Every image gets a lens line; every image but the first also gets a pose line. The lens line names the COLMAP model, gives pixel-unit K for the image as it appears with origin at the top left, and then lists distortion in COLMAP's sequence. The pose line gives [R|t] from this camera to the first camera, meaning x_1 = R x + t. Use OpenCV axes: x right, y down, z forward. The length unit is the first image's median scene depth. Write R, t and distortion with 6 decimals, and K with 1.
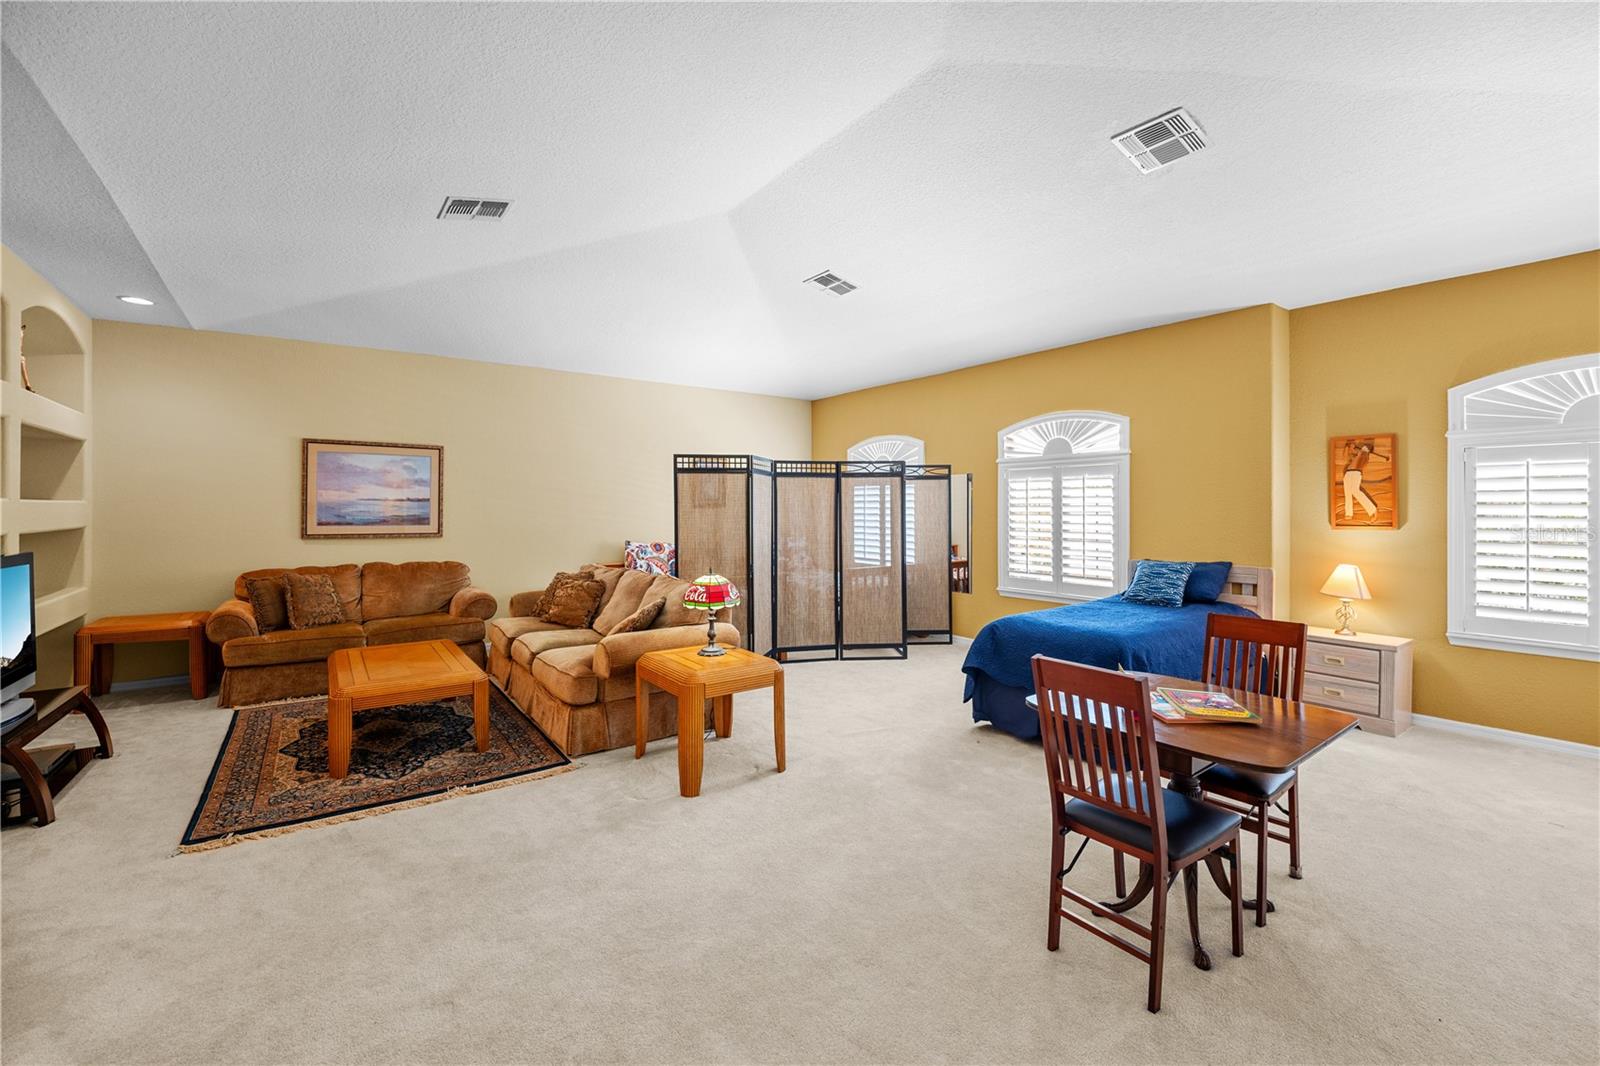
lens RADIAL K [[603.7, 0, 746.1], [0, 603.7, 510.0], [0, 0, 1]] dist [0.008949, -0.009940]
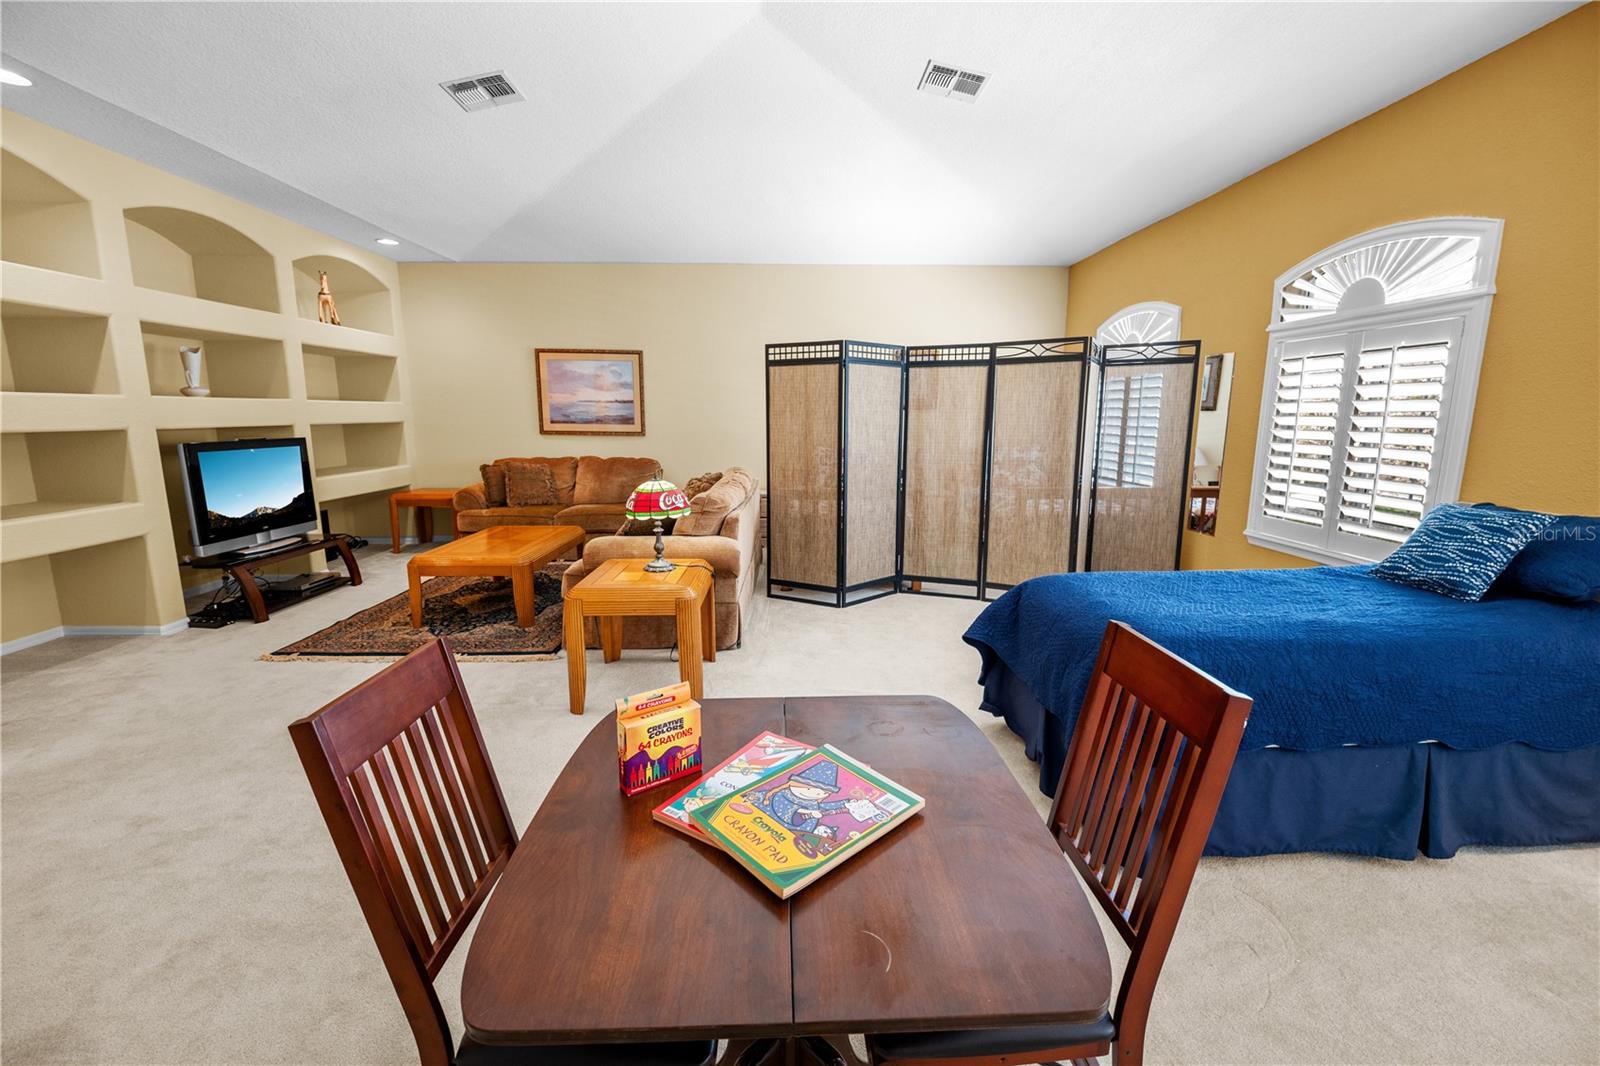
lens RADIAL K [[603.7, 0, 746.1], [0, 603.7, 510.0], [0, 0, 1]] dist [0.008949, -0.009940]
pose [[0.862326, 0.082382, -0.499607, 0.294823], [-0.003359, 0.987585, 0.157049, 0.007115], [0.506342, -0.133750, 0.851897, 0.191381]]
